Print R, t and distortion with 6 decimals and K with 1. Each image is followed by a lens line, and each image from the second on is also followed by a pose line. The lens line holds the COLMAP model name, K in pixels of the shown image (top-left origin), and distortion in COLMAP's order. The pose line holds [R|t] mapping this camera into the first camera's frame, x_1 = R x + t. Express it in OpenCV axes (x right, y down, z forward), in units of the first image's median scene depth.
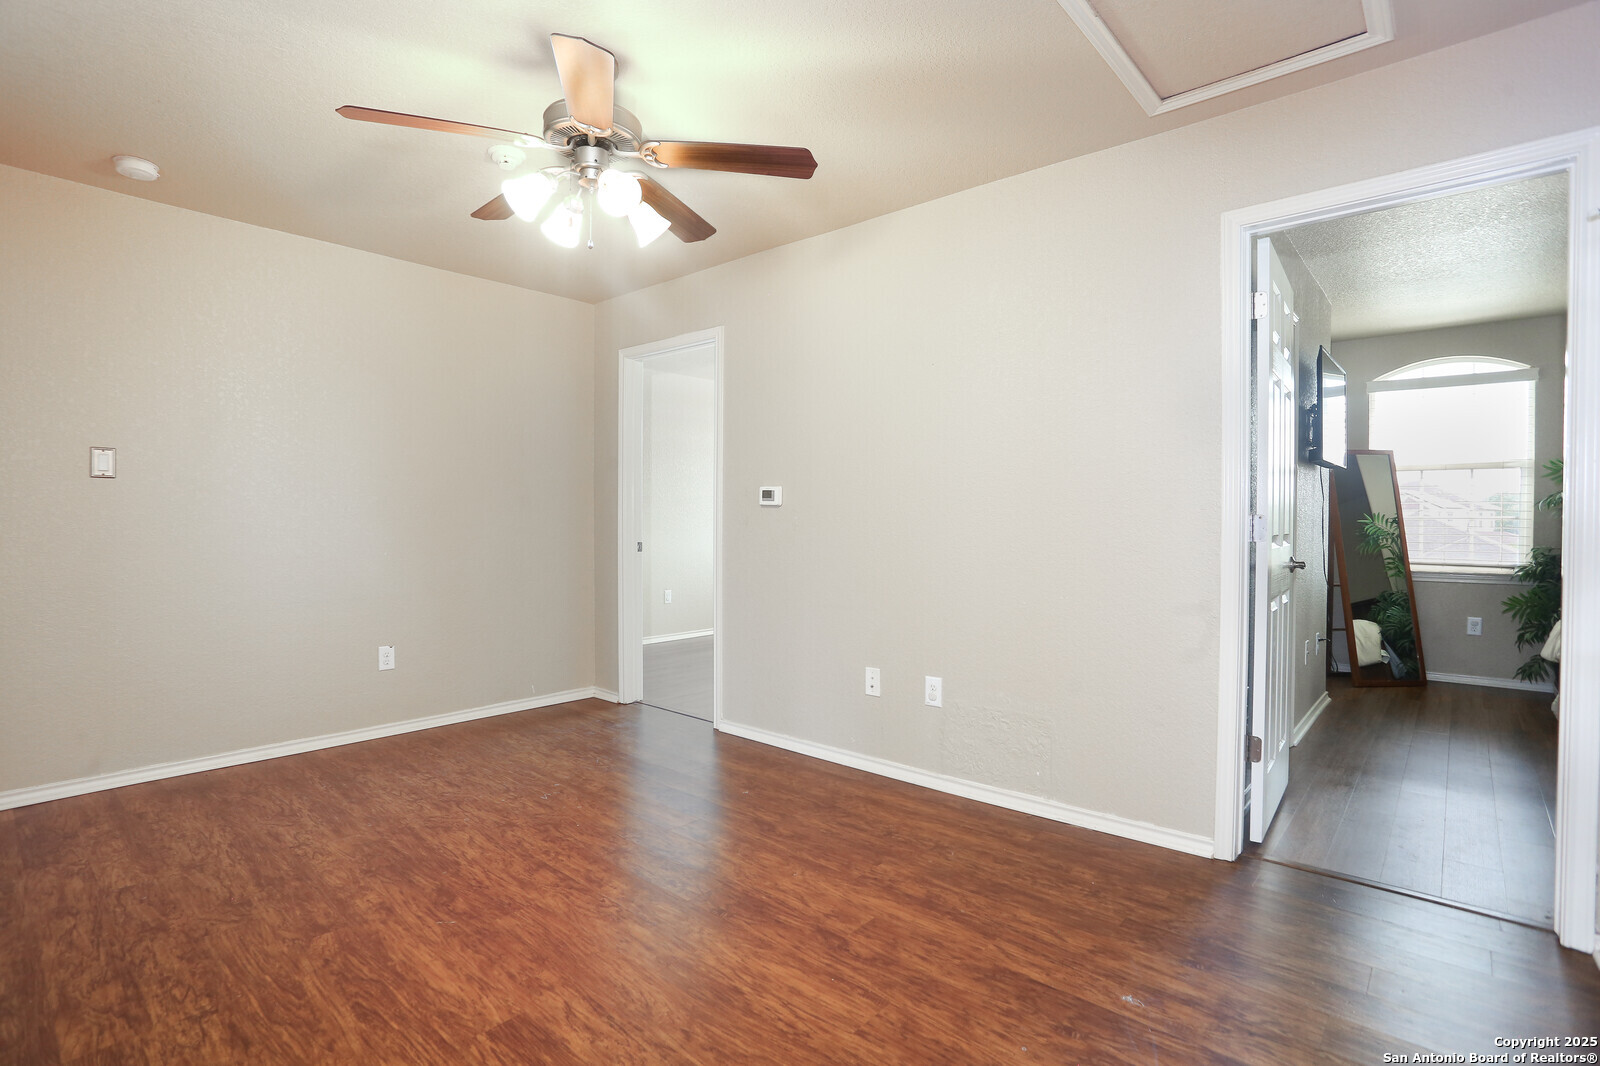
lens RADIAL K [[777.7, 0, 794.5], [0, 777.7, 541.8], [0, 0, 1]] dist [-0.039797, 0.009026]
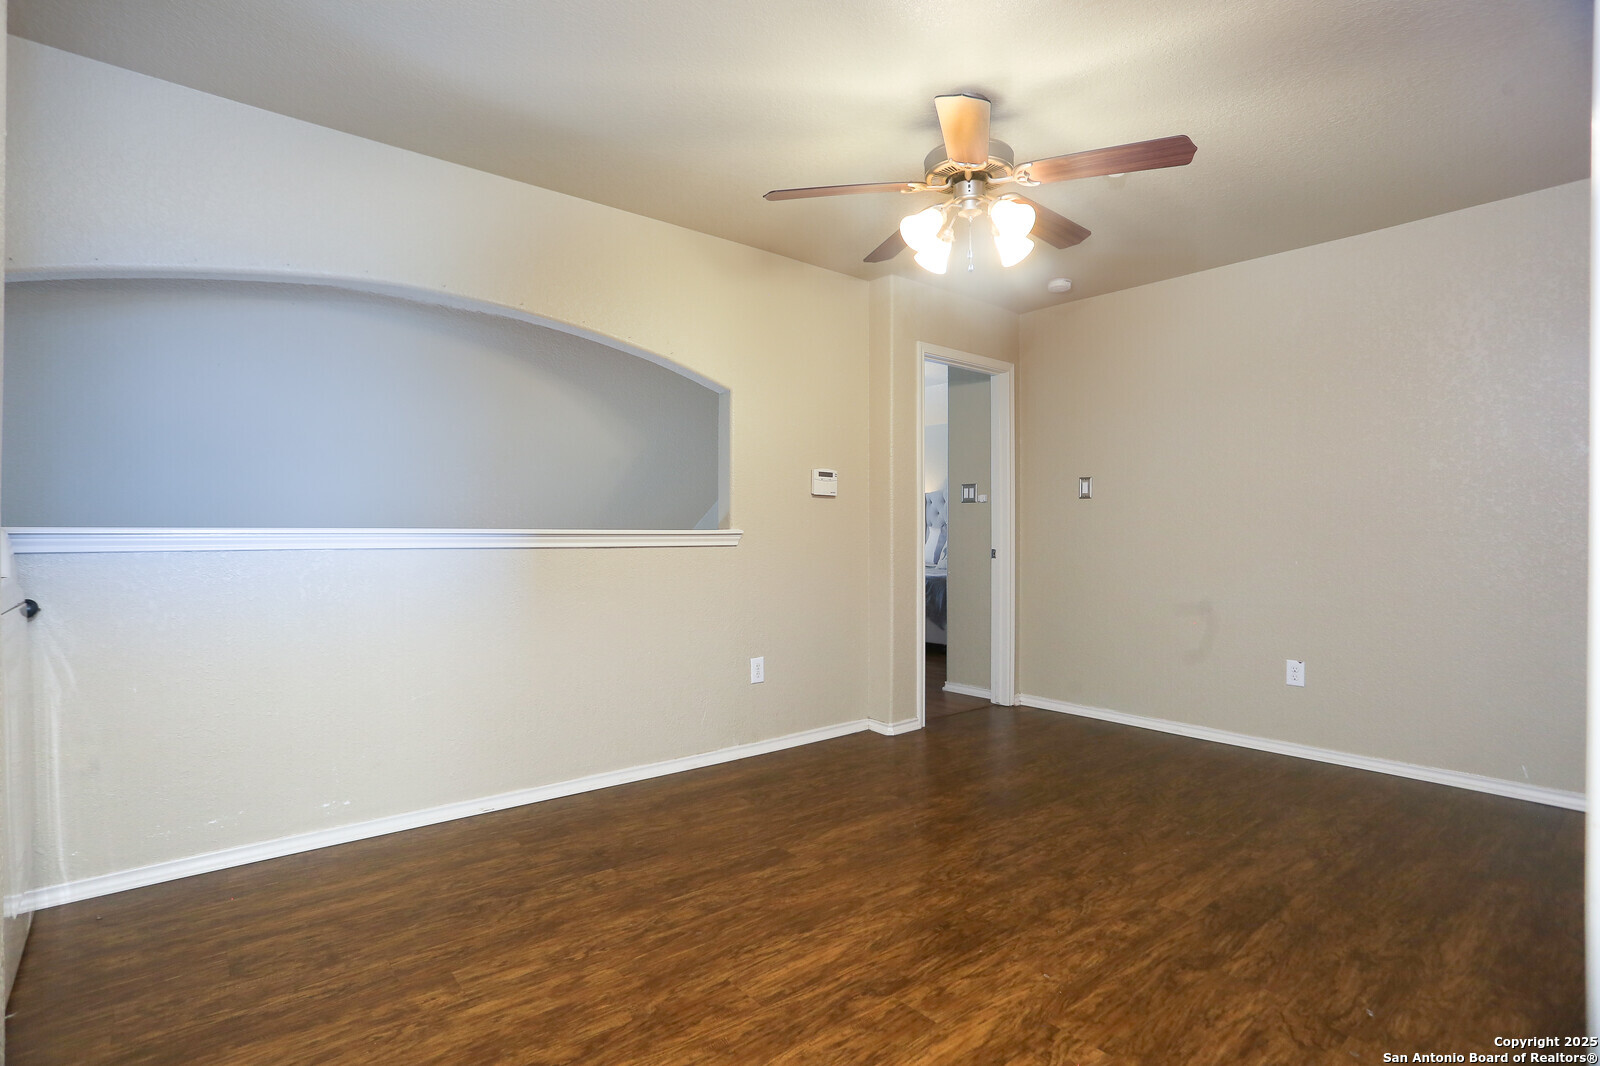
lens RADIAL K [[777.7, 0, 800.5], [0, 777.7, 531.7], [0, 0, 1]] dist [-0.039797, 0.009026]
pose [[-0.148844, -0.008803, -0.988821, 0.904724], [-0.027197, 0.999619, -0.004805, -0.004147], [0.988487, 0.026177, -0.149027, 0.972168]]
